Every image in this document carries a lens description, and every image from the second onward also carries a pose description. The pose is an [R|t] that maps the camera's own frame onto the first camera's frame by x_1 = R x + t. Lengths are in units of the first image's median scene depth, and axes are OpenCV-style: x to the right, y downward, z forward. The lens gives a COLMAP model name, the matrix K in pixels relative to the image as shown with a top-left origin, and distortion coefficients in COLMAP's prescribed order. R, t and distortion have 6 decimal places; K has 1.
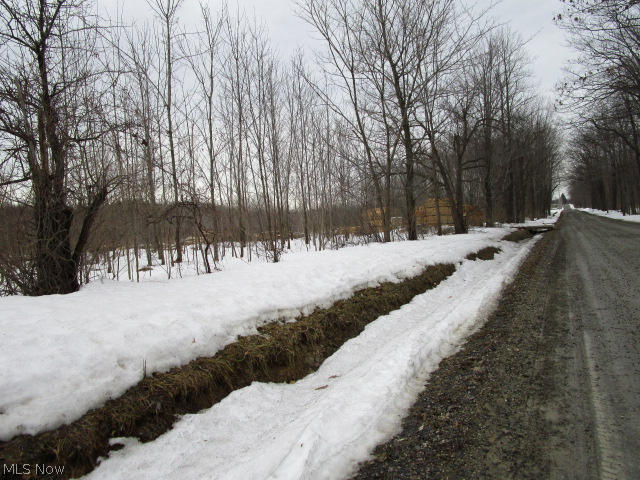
lens RADIAL K [[451.6, 0, 315.1], [0, 451.6, 242.7], [0, 0, 1]] dist [-0.038796, 0.011105]
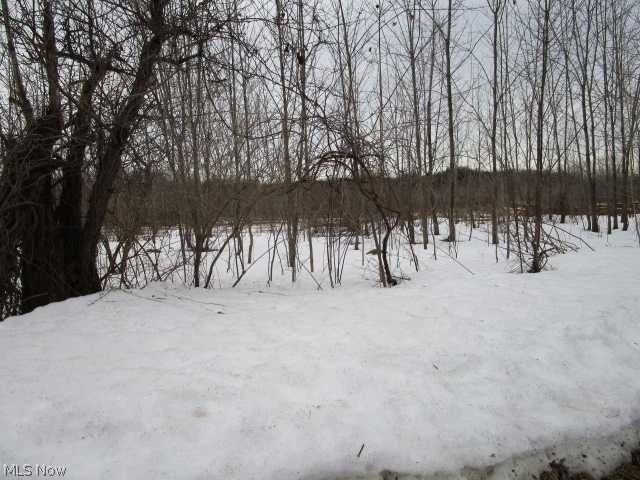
lens RADIAL K [[451.6, 0, 315.1], [0, 451.6, 242.7], [0, 0, 1]] dist [-0.038796, 0.011105]
pose [[0.759974, 0.081049, -0.644880, 0.031410], [-0.038722, 0.996078, 0.079556, -0.012451], [0.648799, -0.035489, 0.760132, 0.346088]]
